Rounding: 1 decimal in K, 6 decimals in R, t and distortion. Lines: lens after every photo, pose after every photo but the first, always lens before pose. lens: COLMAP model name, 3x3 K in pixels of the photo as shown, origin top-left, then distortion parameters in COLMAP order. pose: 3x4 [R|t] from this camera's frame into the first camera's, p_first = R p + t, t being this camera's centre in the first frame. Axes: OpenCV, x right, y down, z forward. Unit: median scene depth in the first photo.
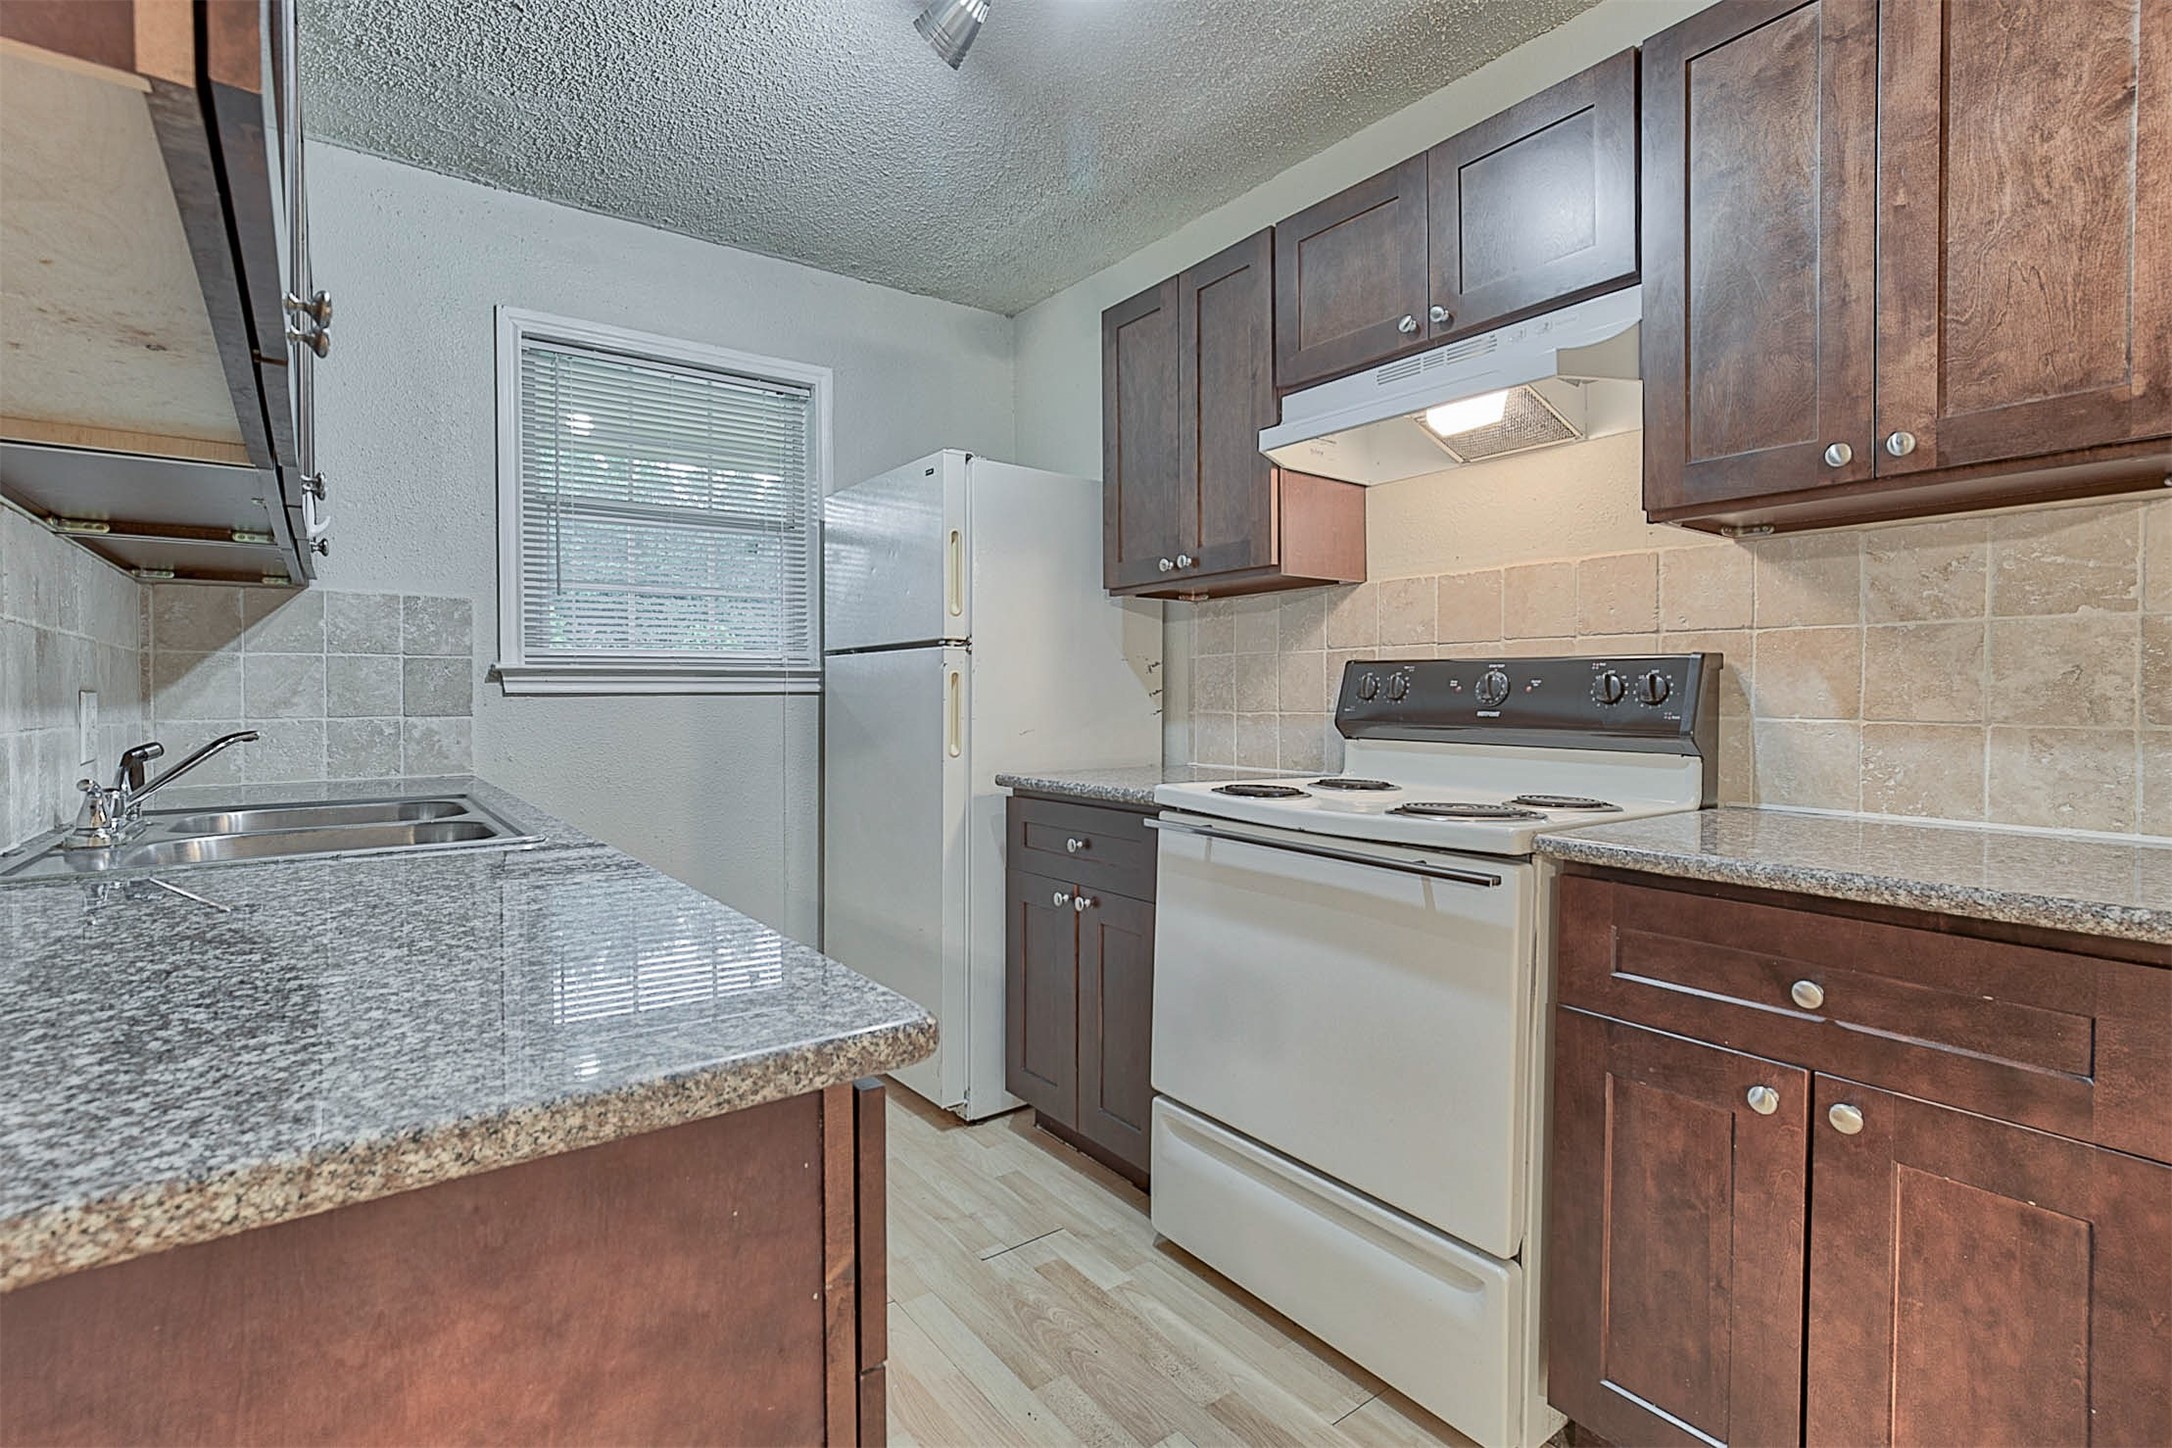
lens RADIAL K [[1011.1, 0, 1085.4], [0, 1011.1, 701.0], [0, 0, 1]] dist [-0.004233, 0.001467]
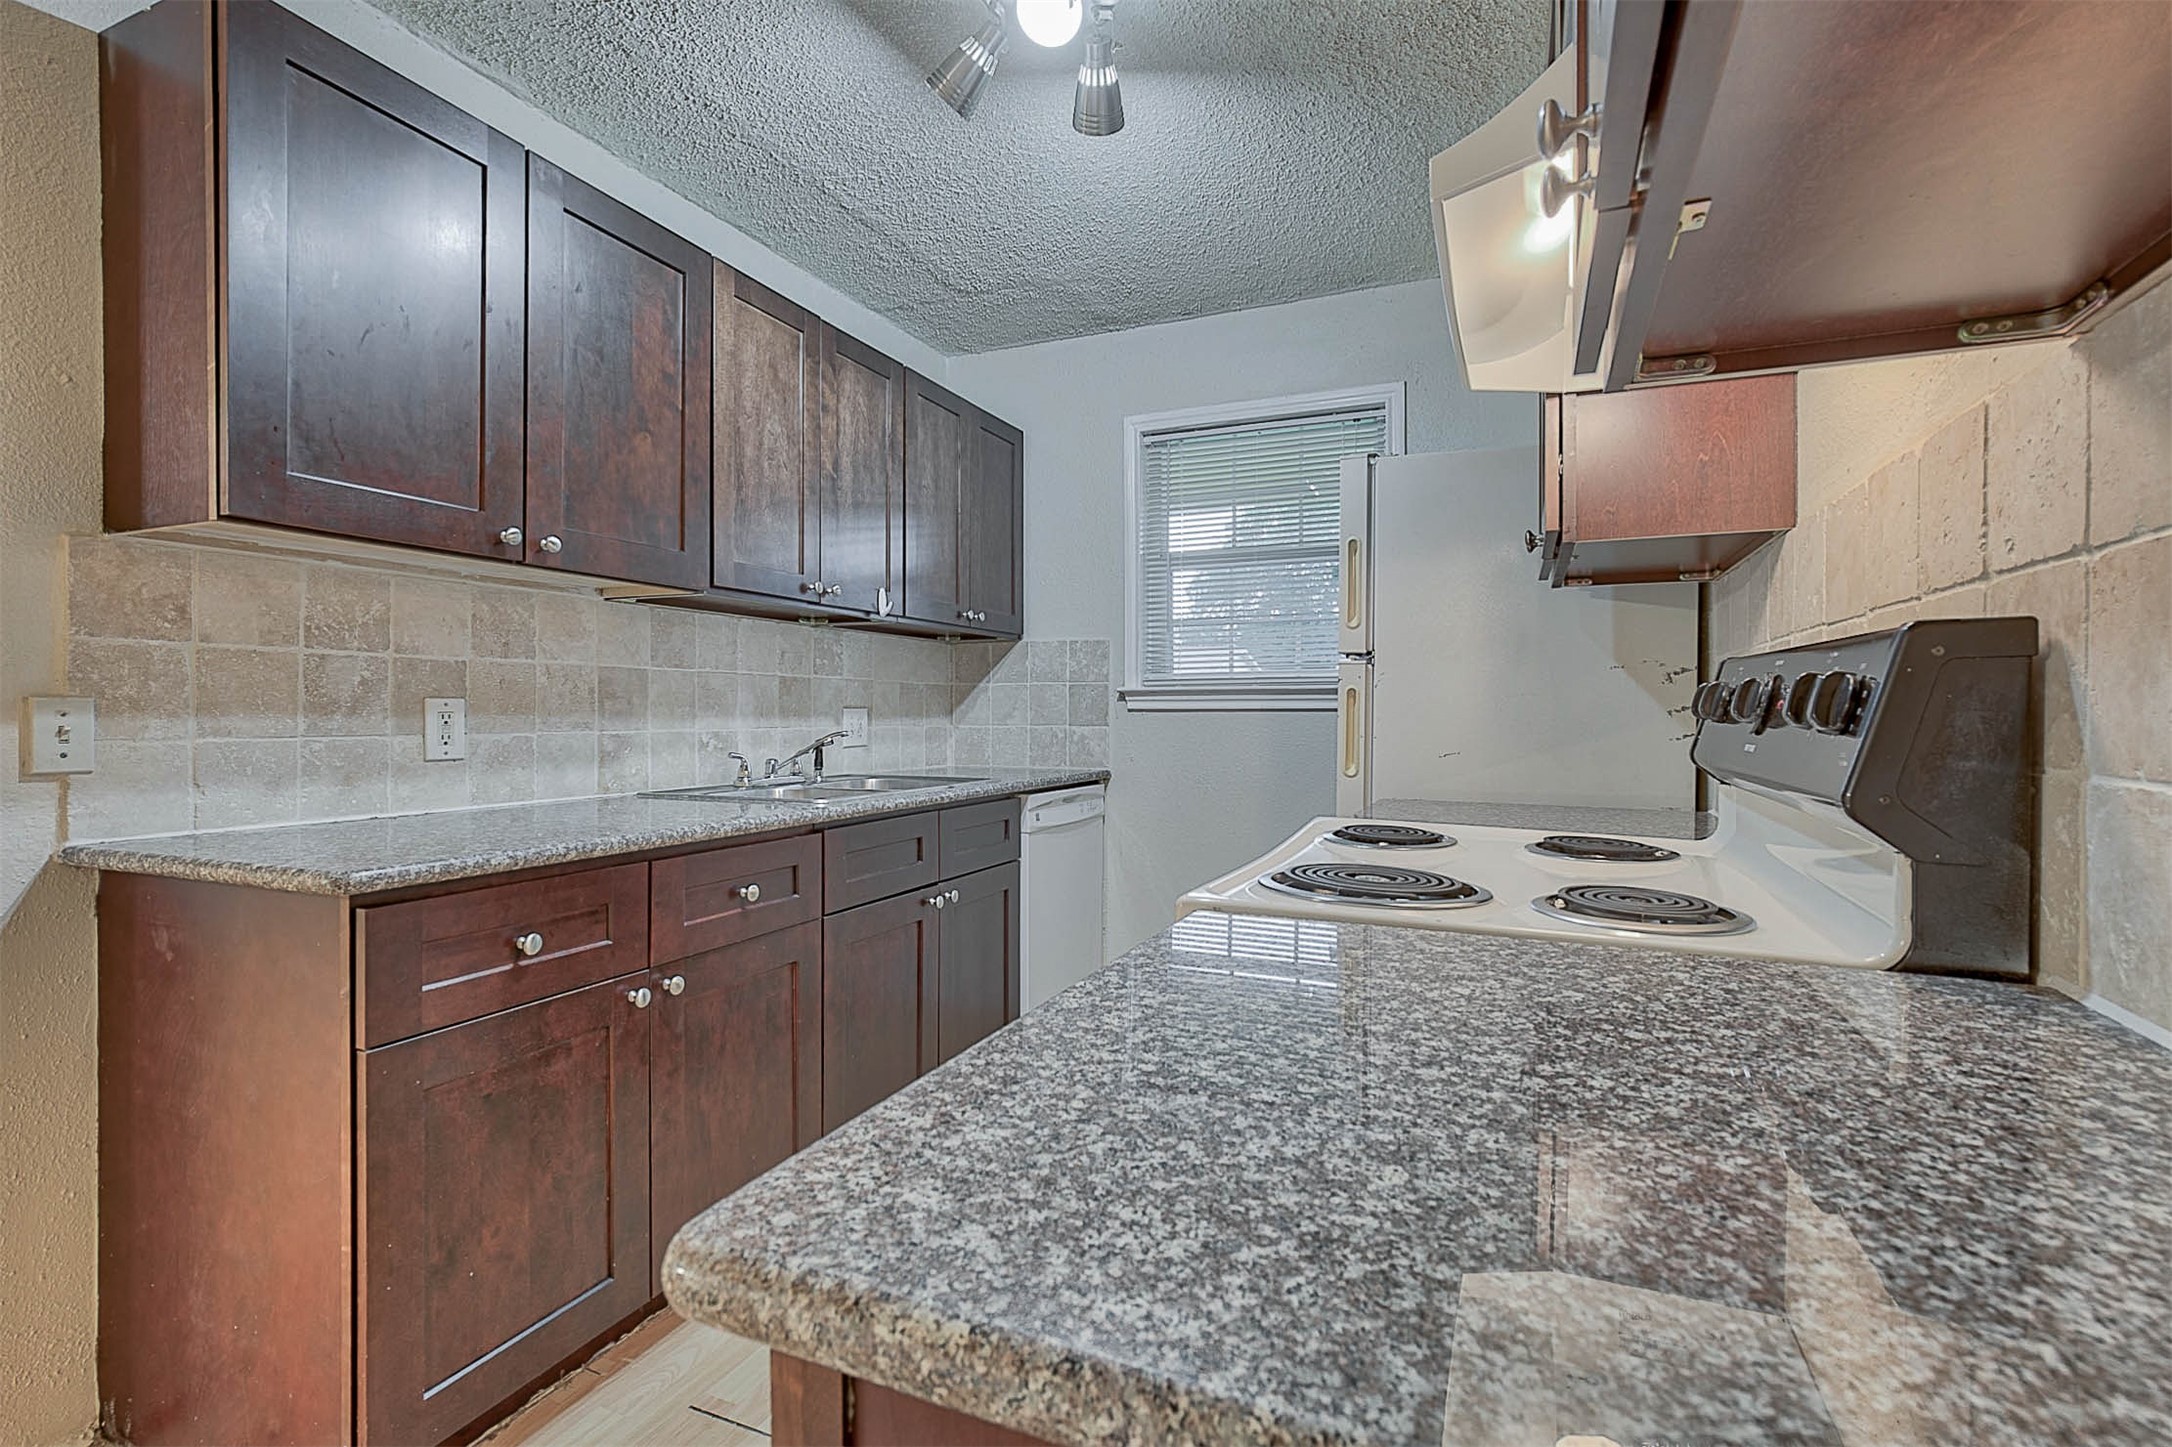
lens RADIAL K [[984.7, 0, 1083.8], [0, 984.7, 713.2], [0, 0, 1]] dist [-0.005788, 0.000569]
pose [[0.501764, 0.004557, -0.864992, 0.613145], [-0.007815, 0.999969, 0.000735, -0.003730], [0.864969, 0.006391, 0.501785, 0.360987]]
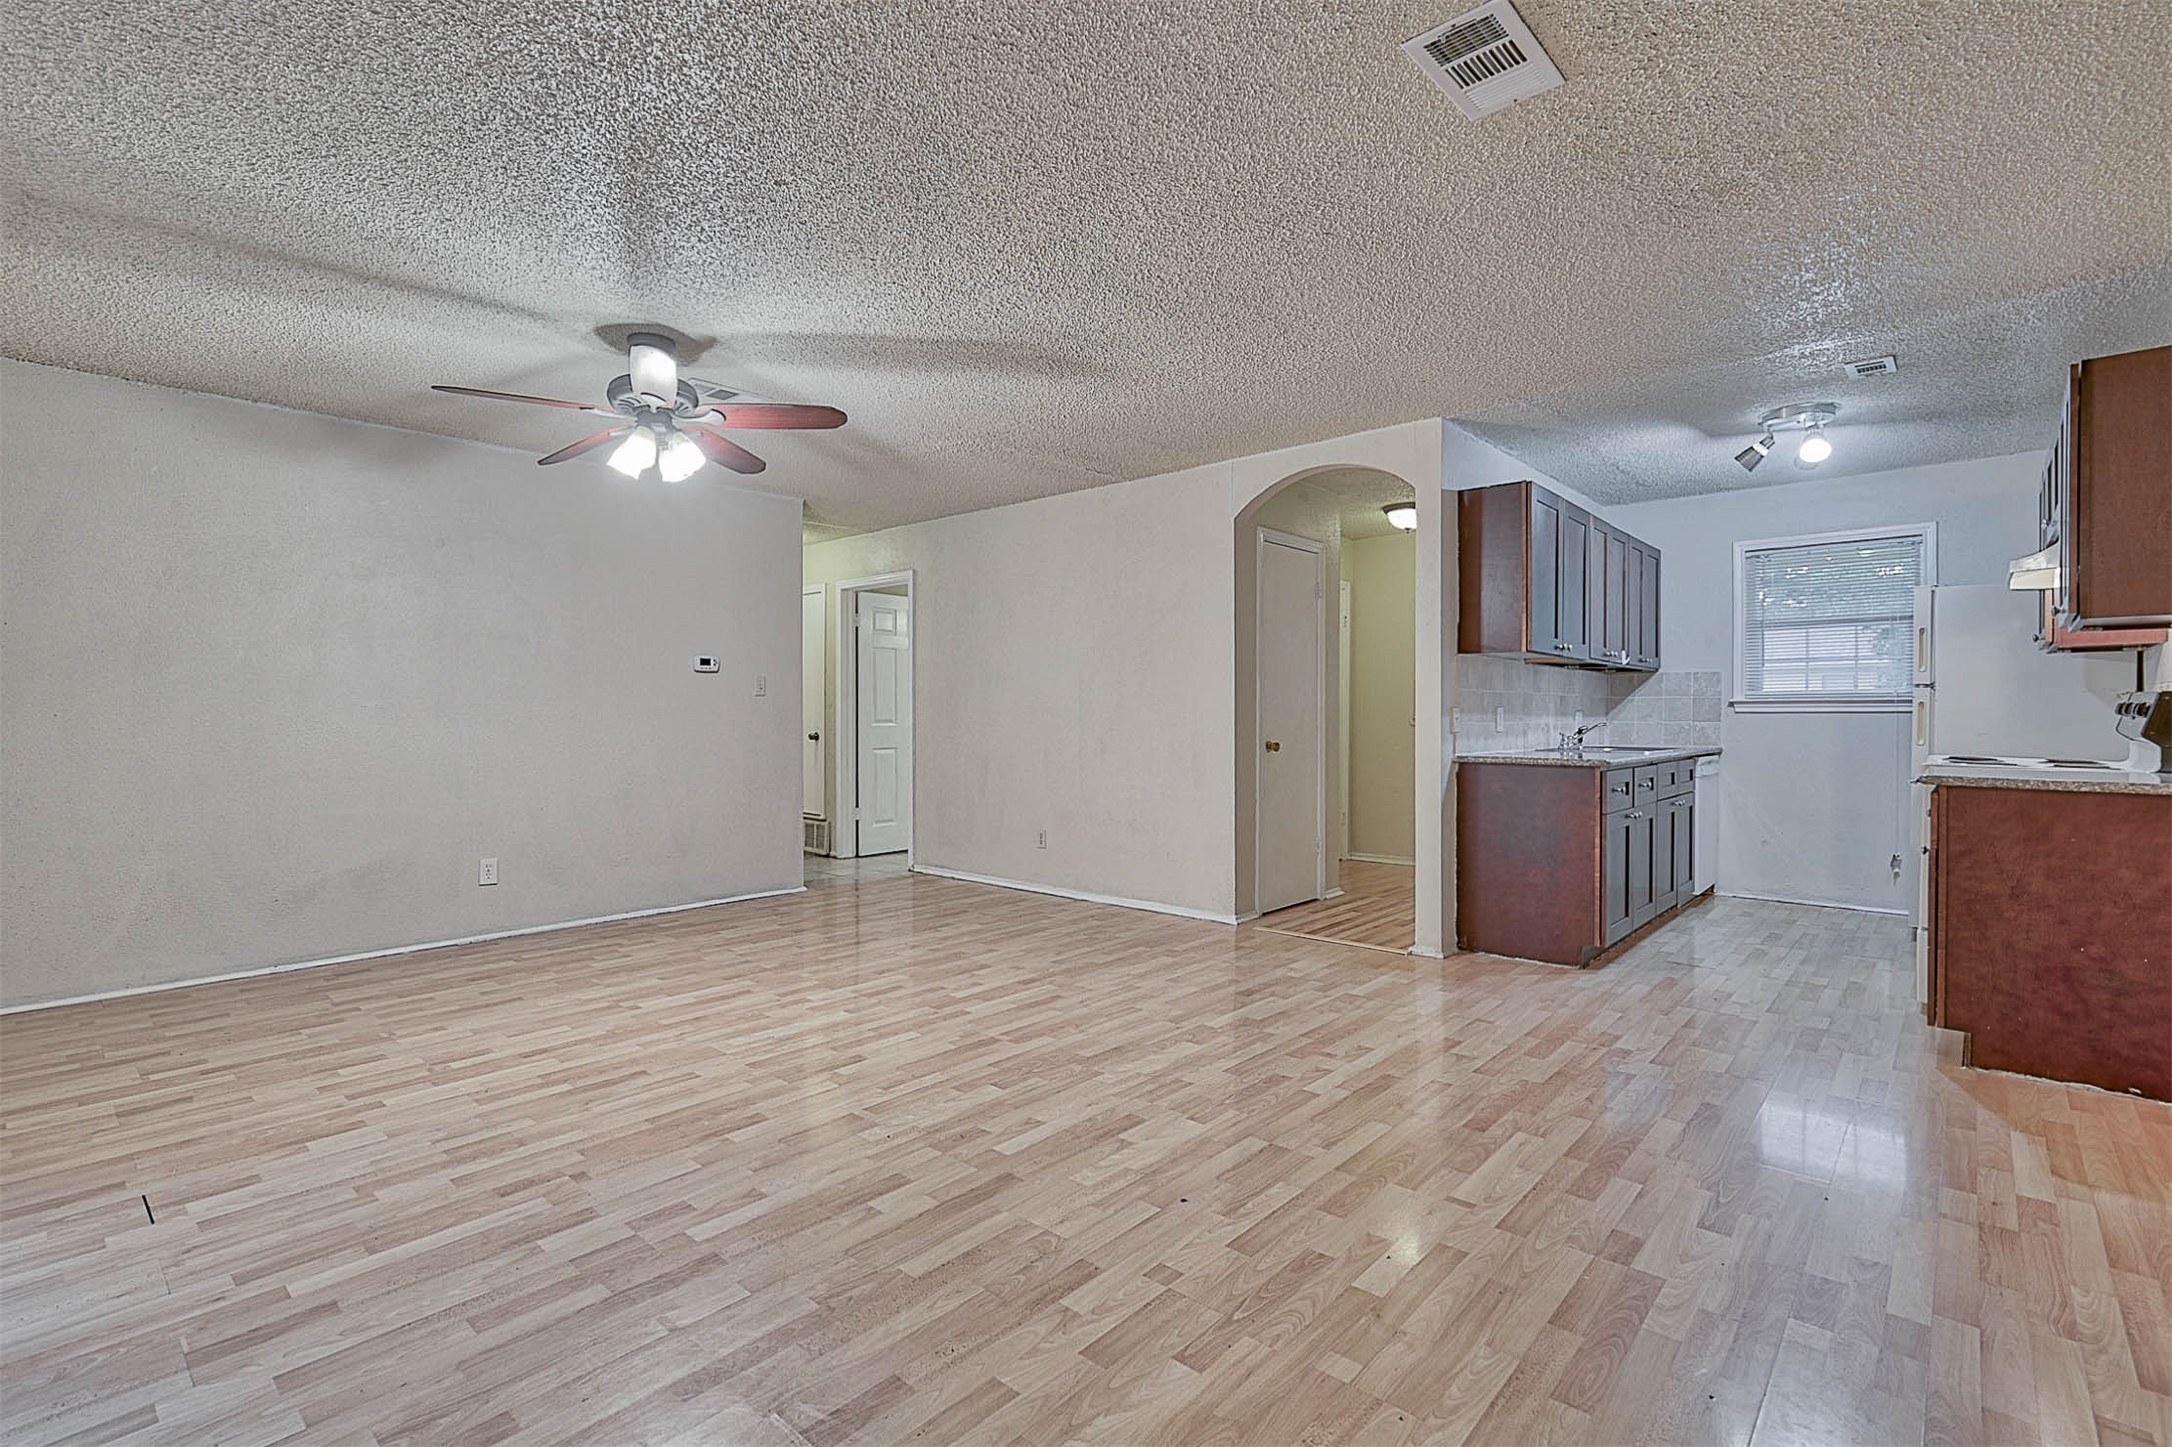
lens RADIAL K [[1001.6, 0, 1087.4], [0, 1001.6, 716.8], [0, 0, 1]] dist [-0.010810, 0.006529]
pose [[0.205867, 0.004298, -0.978571, 1.566200], [-0.007949, 0.999965, 0.002719, 0.010076], [0.978548, 0.007219, 0.205894, -1.048625]]
